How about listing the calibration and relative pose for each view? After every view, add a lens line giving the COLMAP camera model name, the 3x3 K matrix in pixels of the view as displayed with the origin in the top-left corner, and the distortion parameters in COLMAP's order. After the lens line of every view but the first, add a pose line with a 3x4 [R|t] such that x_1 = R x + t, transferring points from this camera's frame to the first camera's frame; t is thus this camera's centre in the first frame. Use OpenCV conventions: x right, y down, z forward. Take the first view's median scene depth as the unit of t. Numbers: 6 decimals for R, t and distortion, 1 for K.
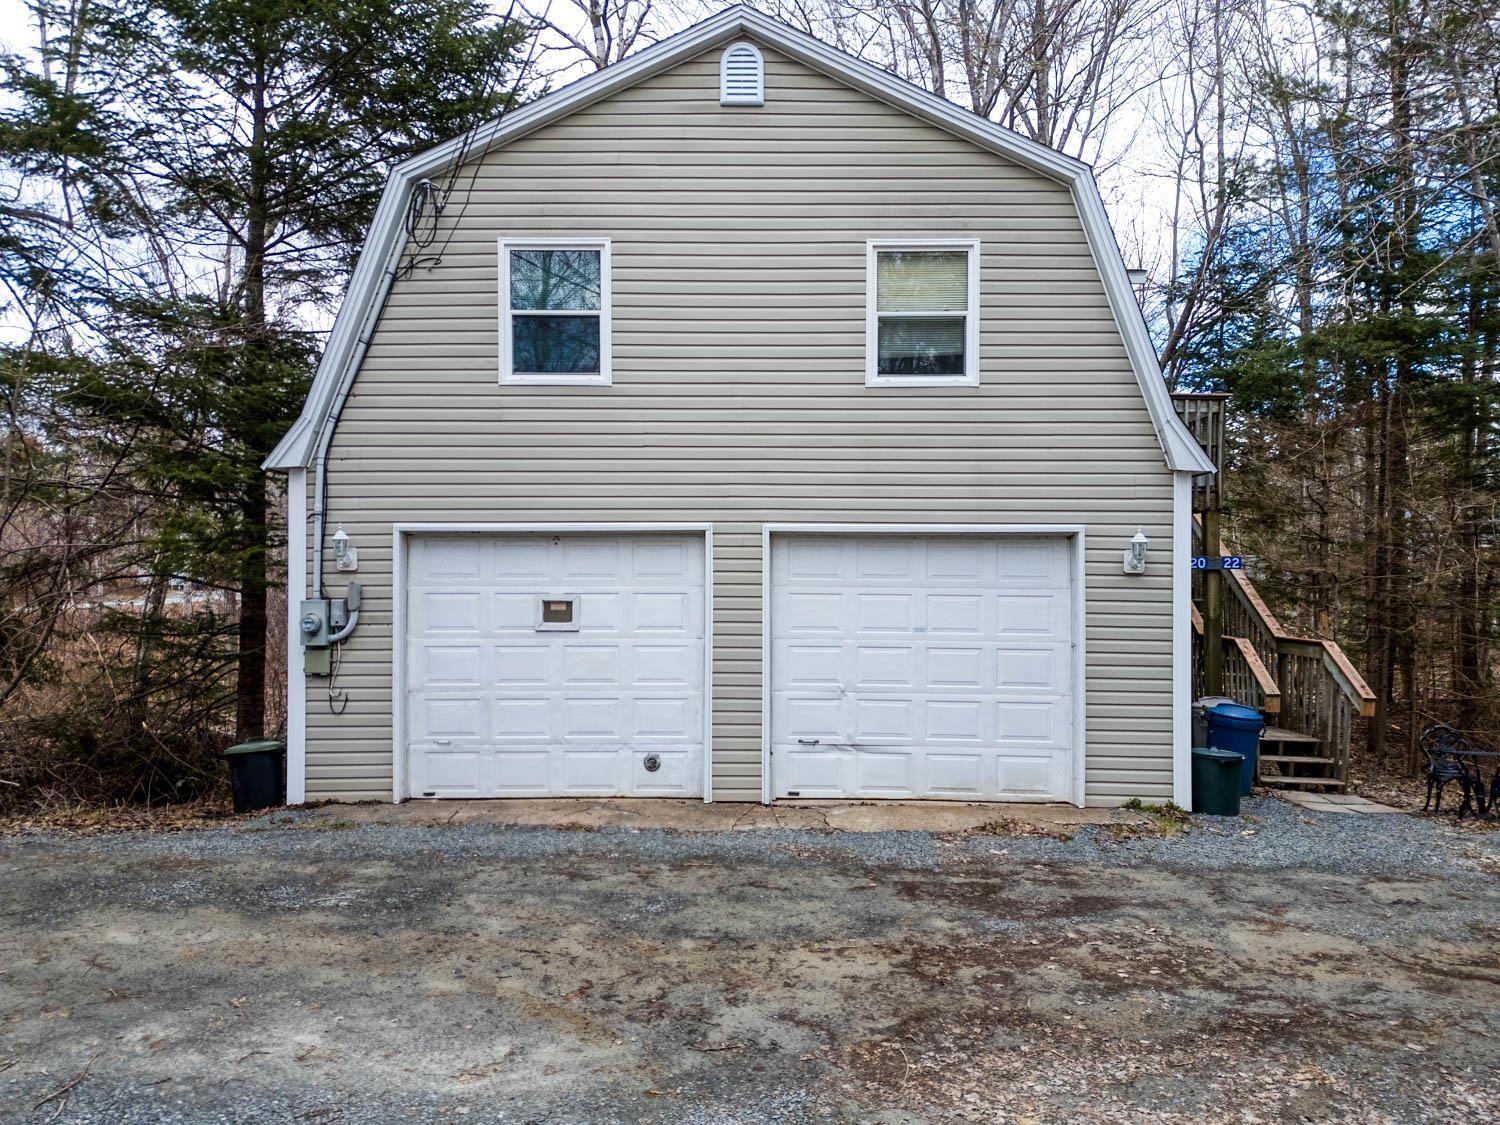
lens RADIAL K [[1056.9, 0, 747.6], [0, 1056.9, 562.9], [0, 0, 1]] dist [0.072308, -0.060736]
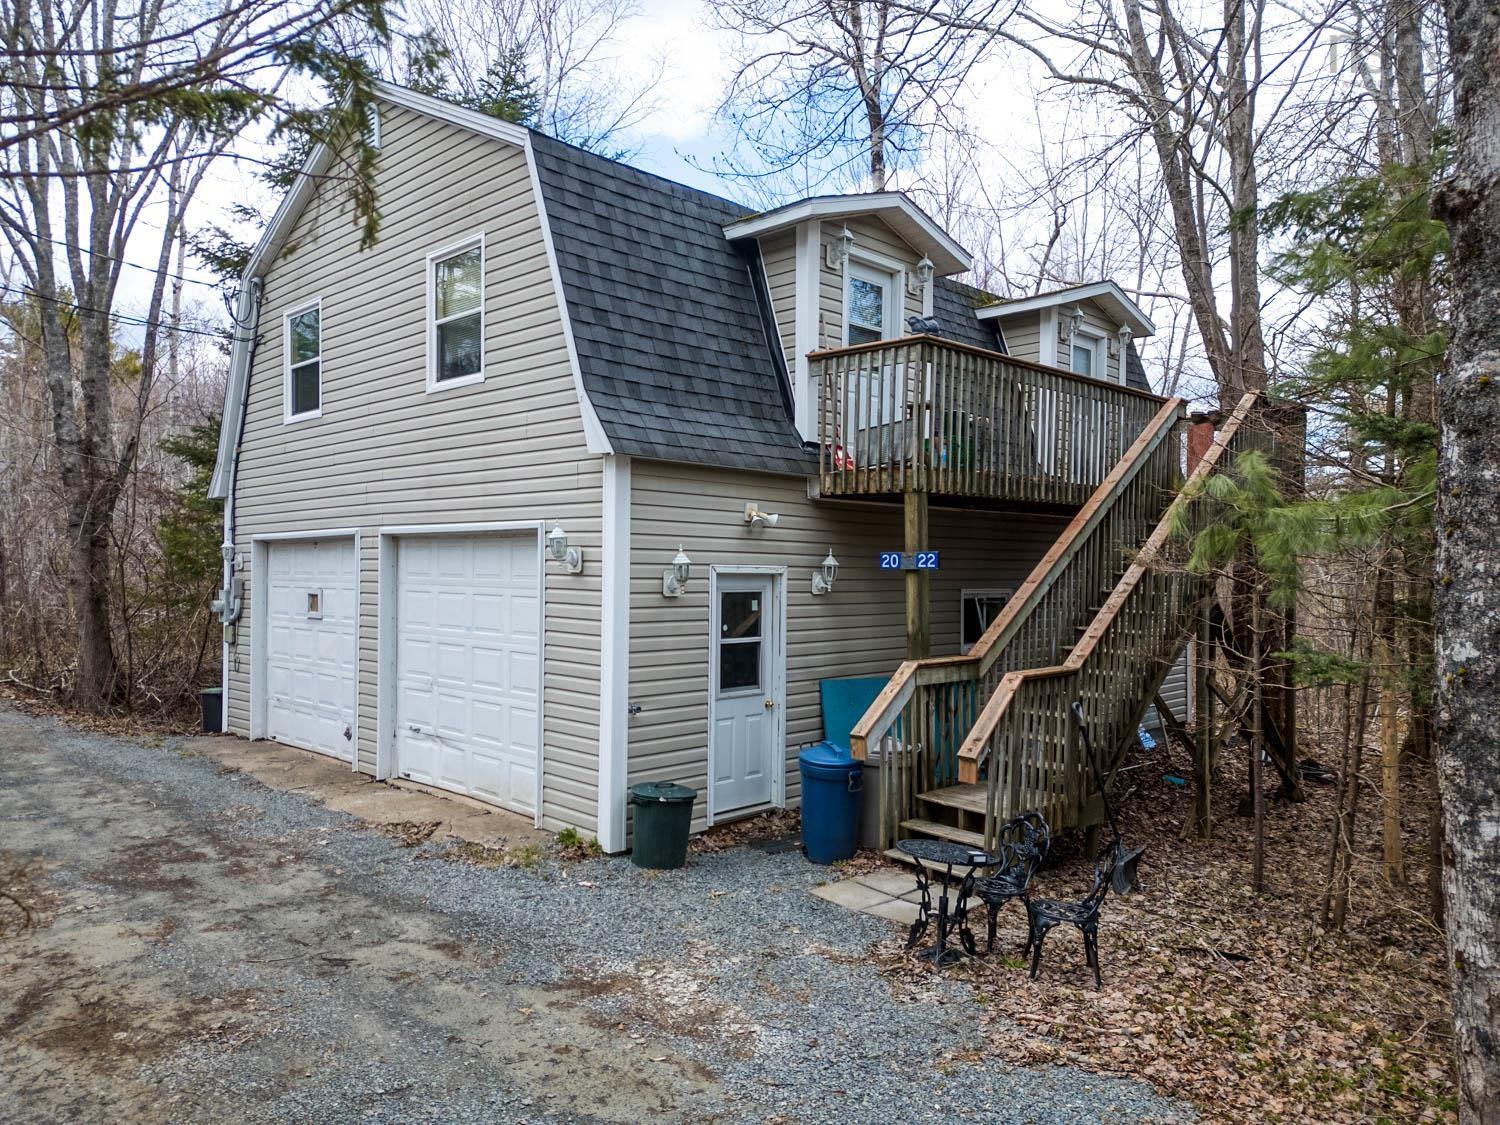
lens RADIAL K [[1056.9, 0, 745.5], [0, 1056.9, 571.3], [0, 0, 1]] dist [0.072308, -0.060736]
pose [[0.709062, 0.001309, -0.705145, 1.379611], [0.001486, 0.999993, 0.003351, 0.007068], [0.705145, -0.003424, 0.709055, 0.610020]]
